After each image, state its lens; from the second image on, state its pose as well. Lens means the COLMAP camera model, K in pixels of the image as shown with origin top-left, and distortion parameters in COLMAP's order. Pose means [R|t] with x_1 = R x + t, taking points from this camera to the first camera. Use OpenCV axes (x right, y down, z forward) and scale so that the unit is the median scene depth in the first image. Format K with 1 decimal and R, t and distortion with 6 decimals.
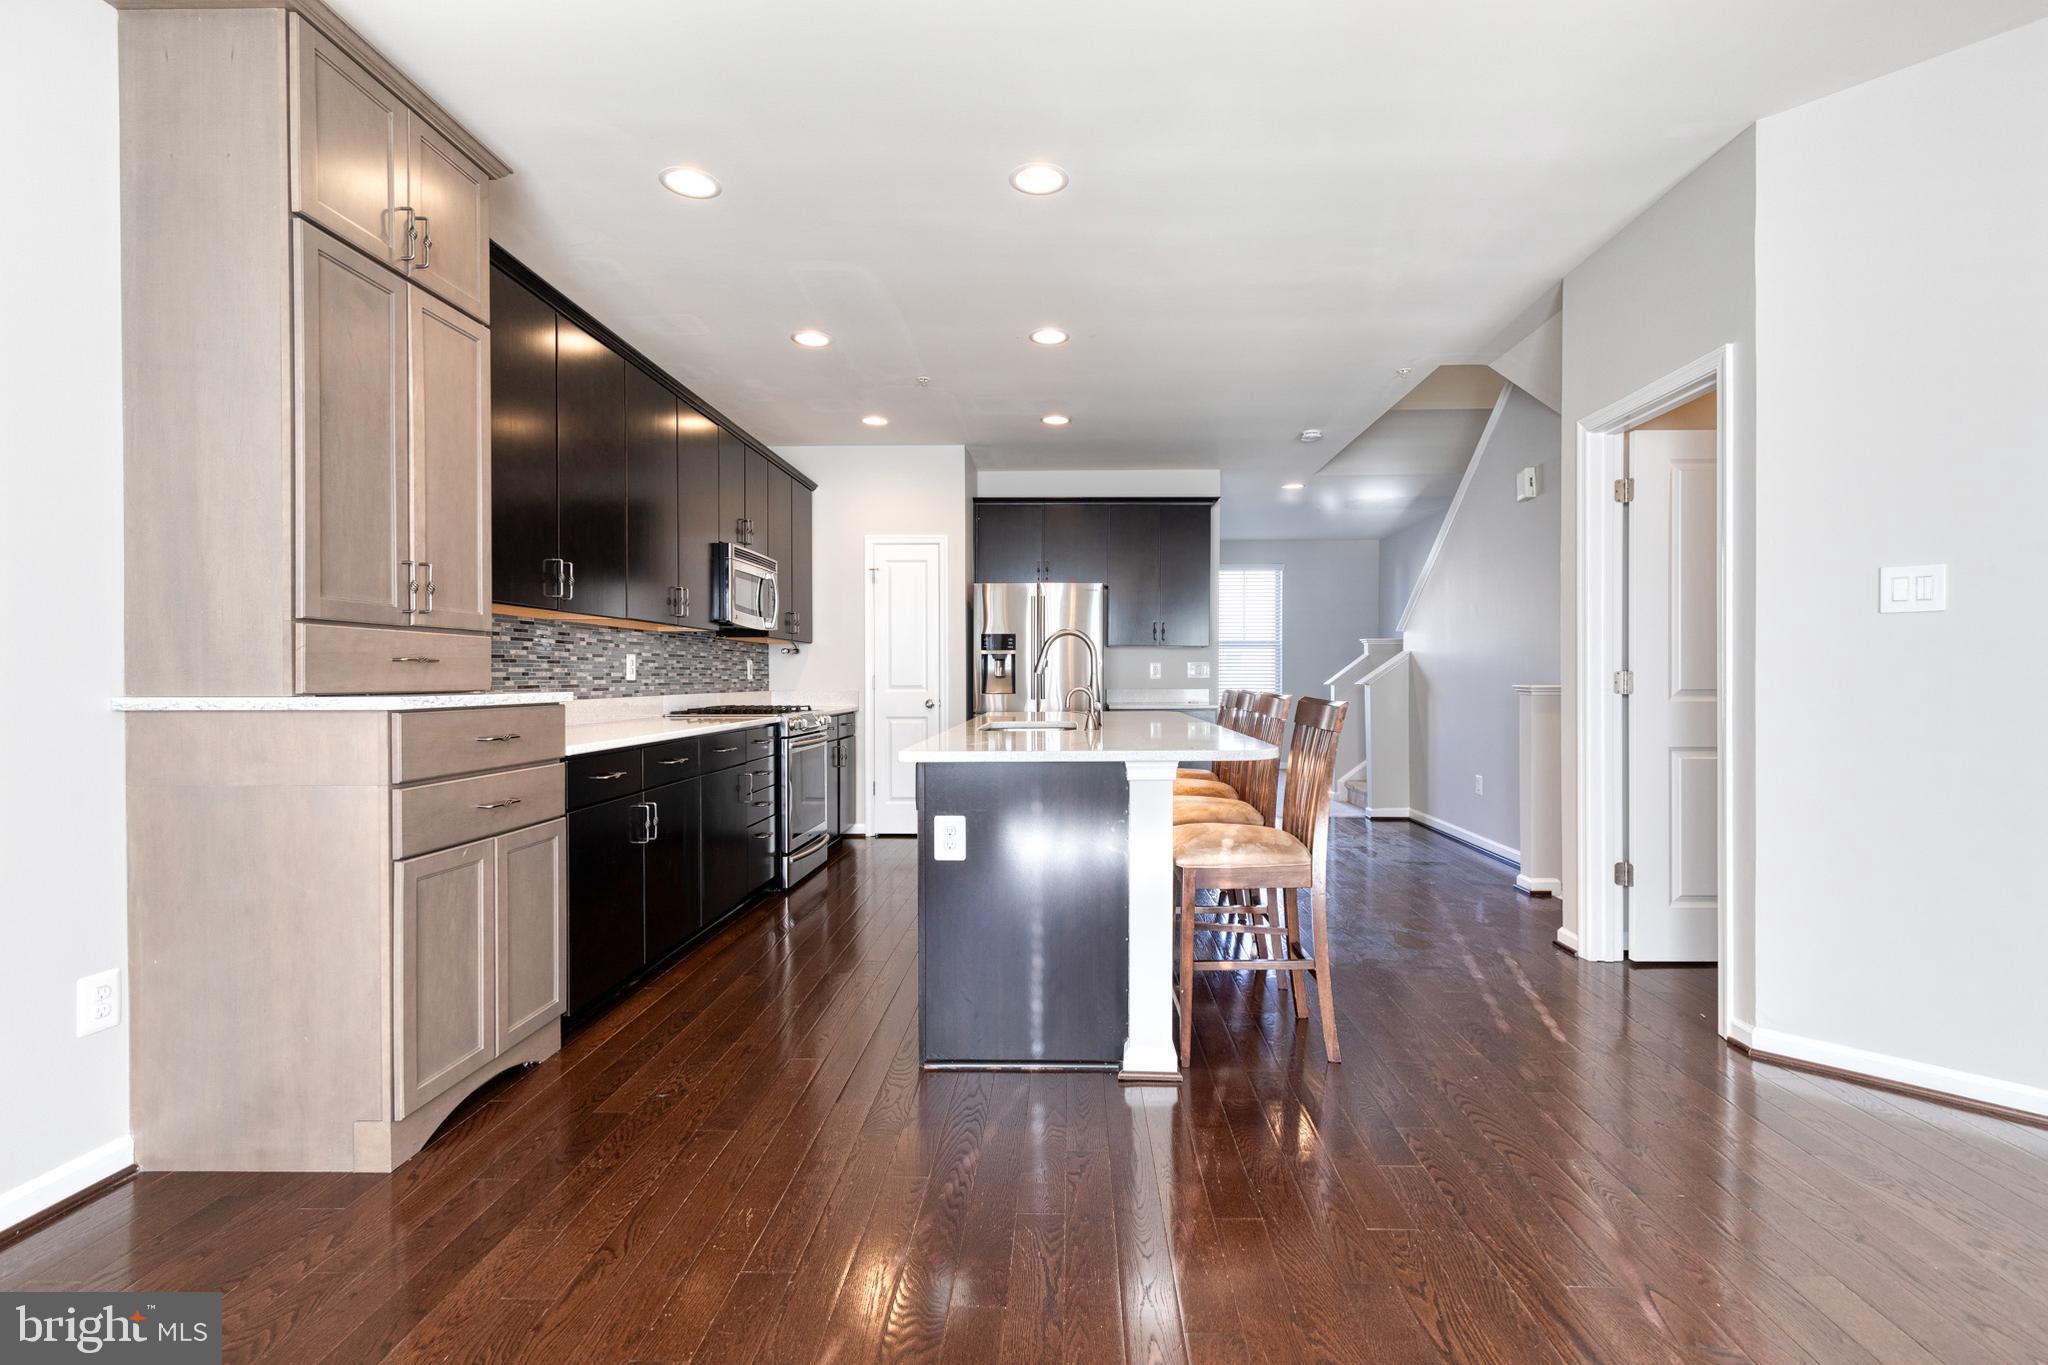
lens RADIAL K [[921.4, 0, 1044.9], [0, 921.4, 680.4], [0, 0, 1]] dist [0.009265, -0.001429]
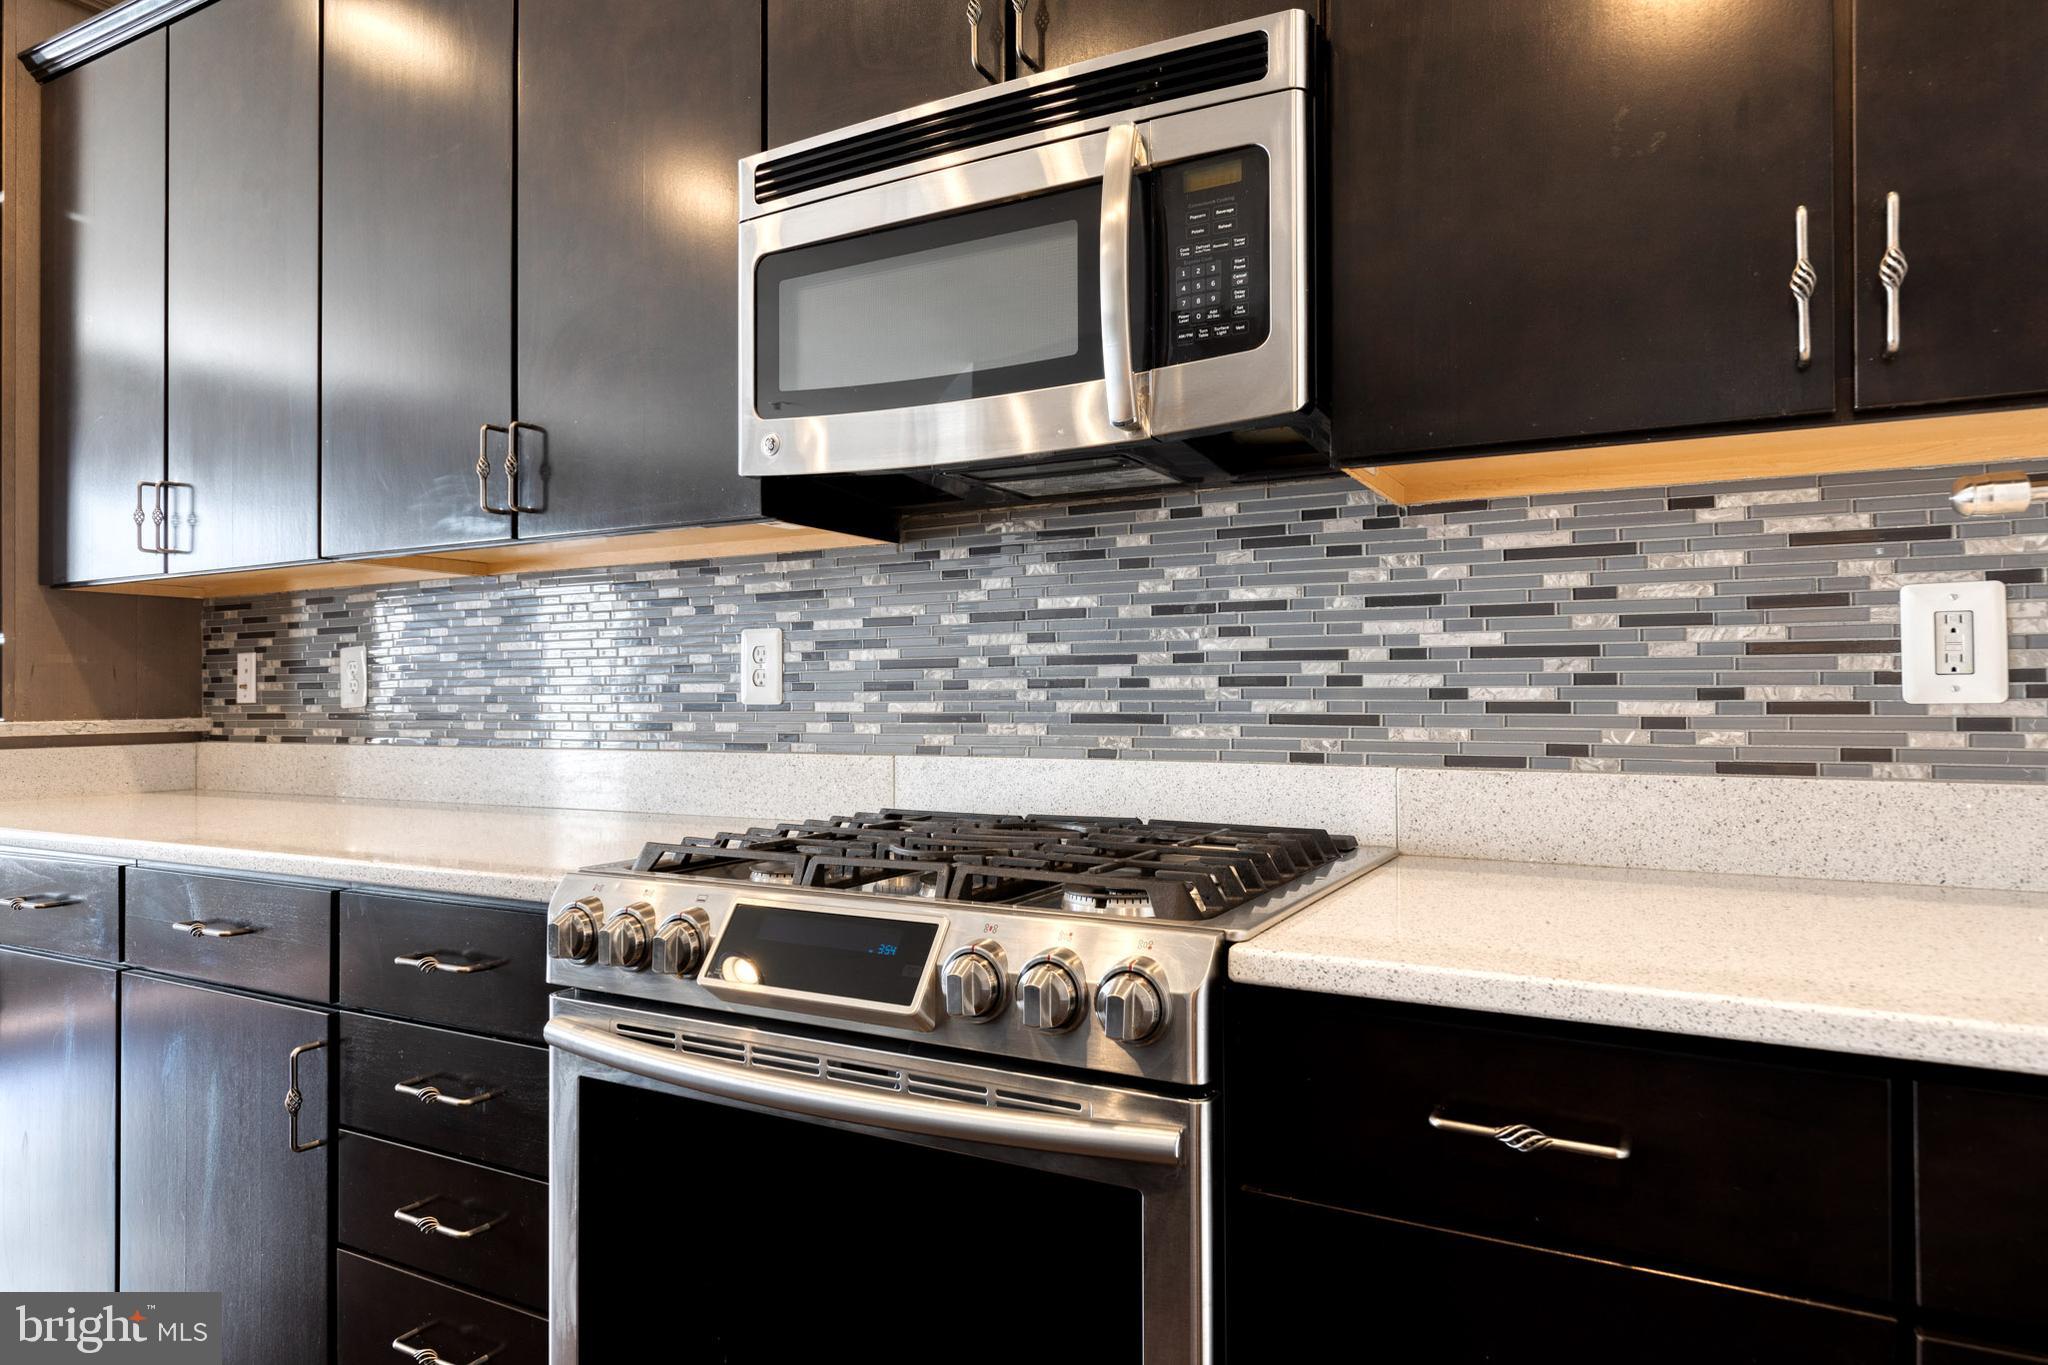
lens RADIAL K [[1217.2, 0, 1039.5], [0, 1217.2, 685.2], [0, 0, 1]] dist [-0.002185, 0.002065]
pose [[-0.445260, -0.005923, -0.895382, -0.135531], [0.000593, 0.999976, -0.006909, -0.006786], [0.895401, -0.003608, -0.445246, 2.027234]]
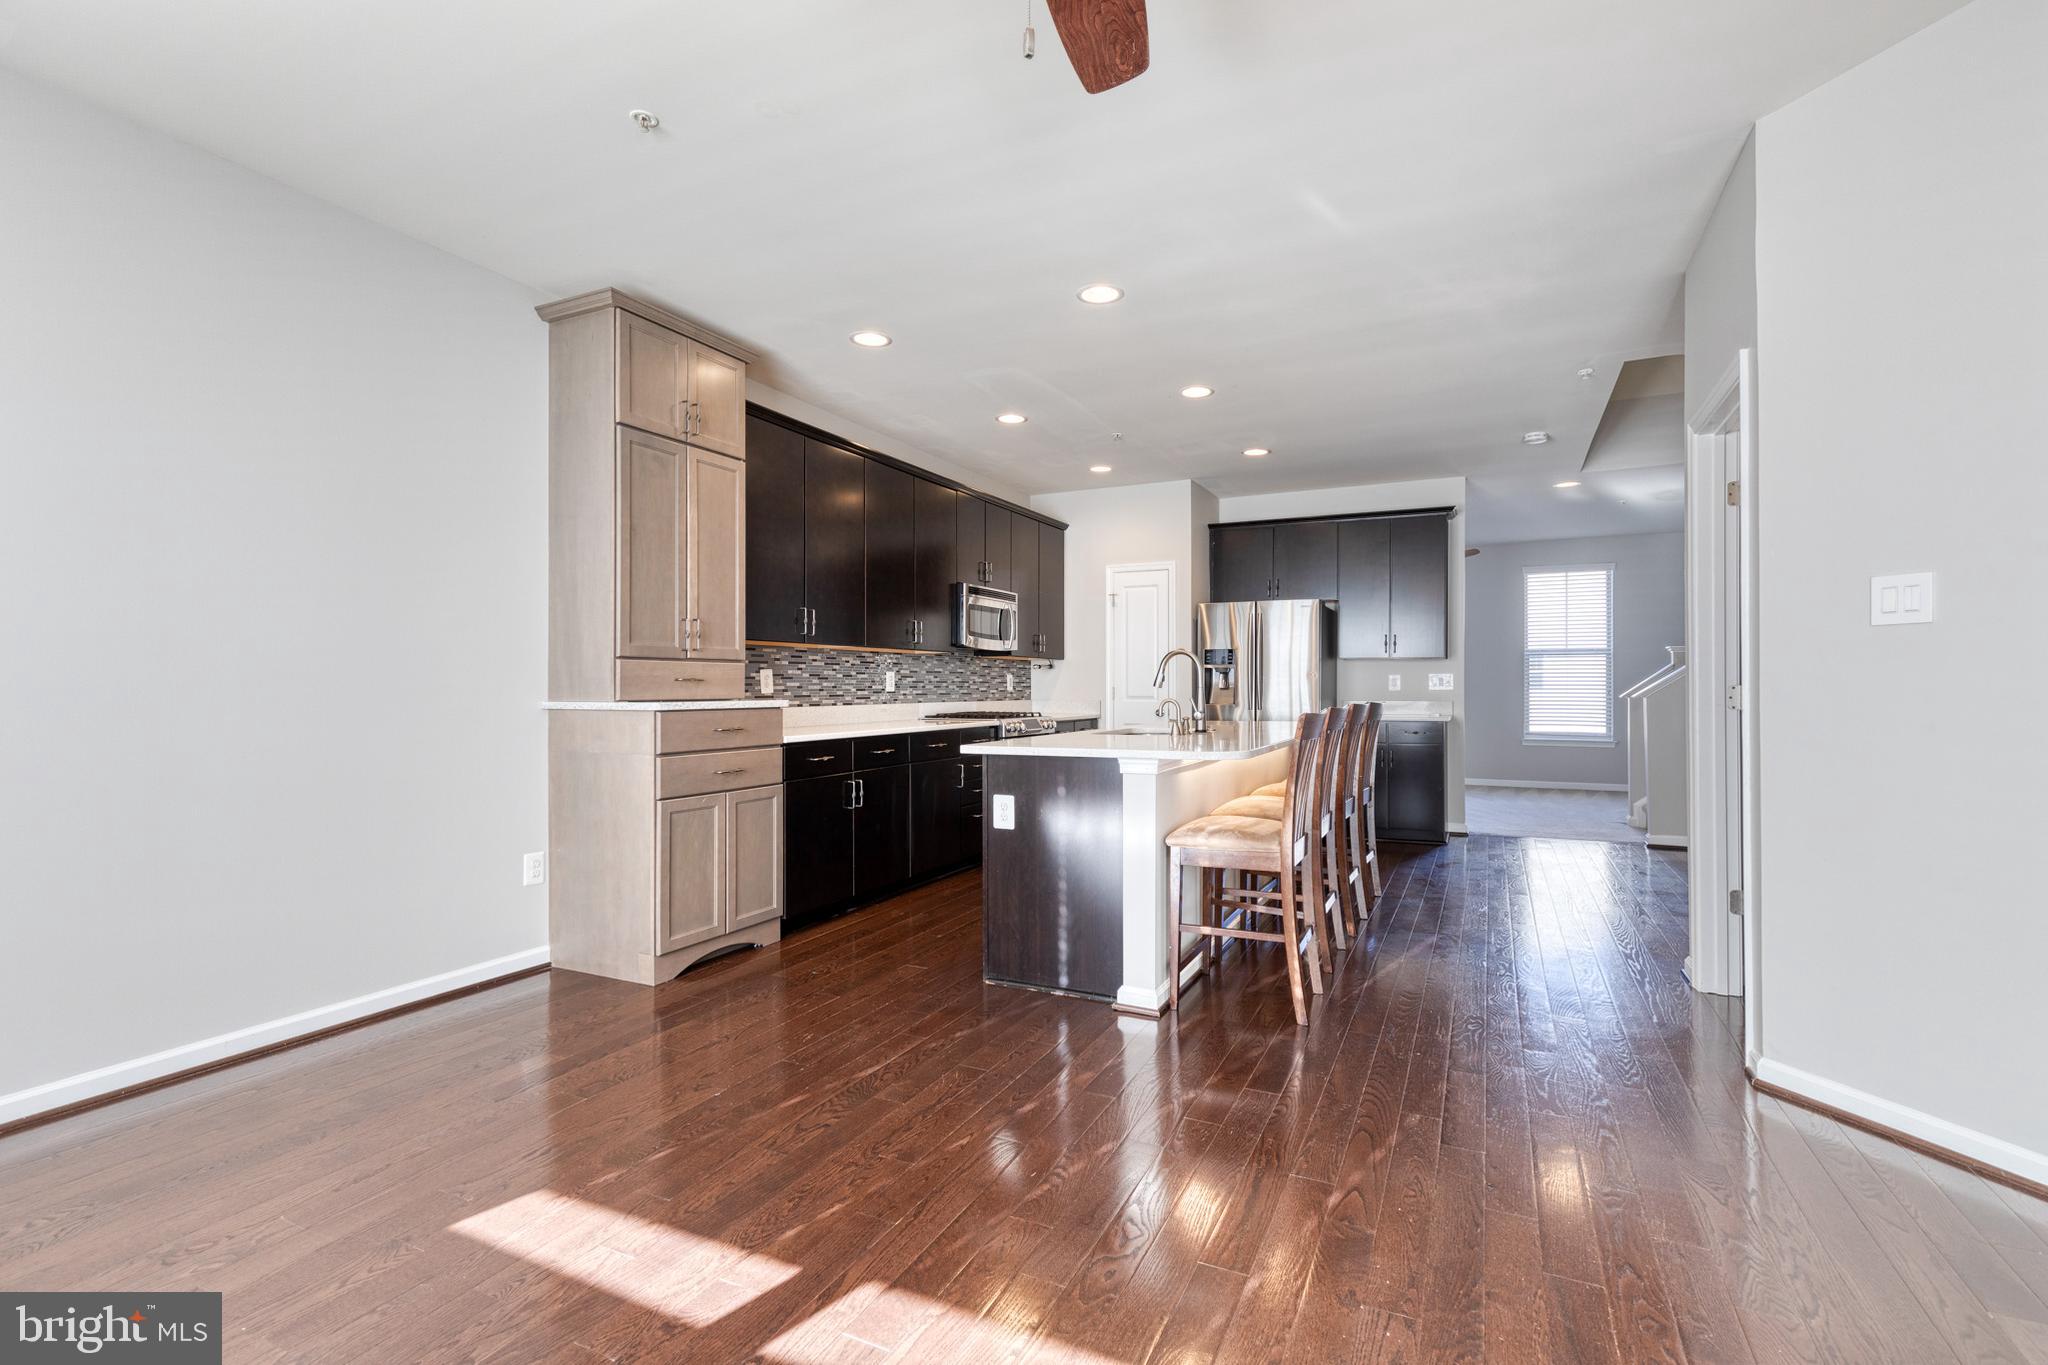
lens RADIAL K [[921.4, 0, 1042.3], [0, 921.4, 680.2], [0, 0, 1]] dist [0.009265, -0.001429]
pose [[0.912282, -0.002071, -0.409557, 0.453554], [-0.002418, 0.999943, -0.010442, -0.004849], [0.409555, 0.010517, 0.912225, -0.178135]]
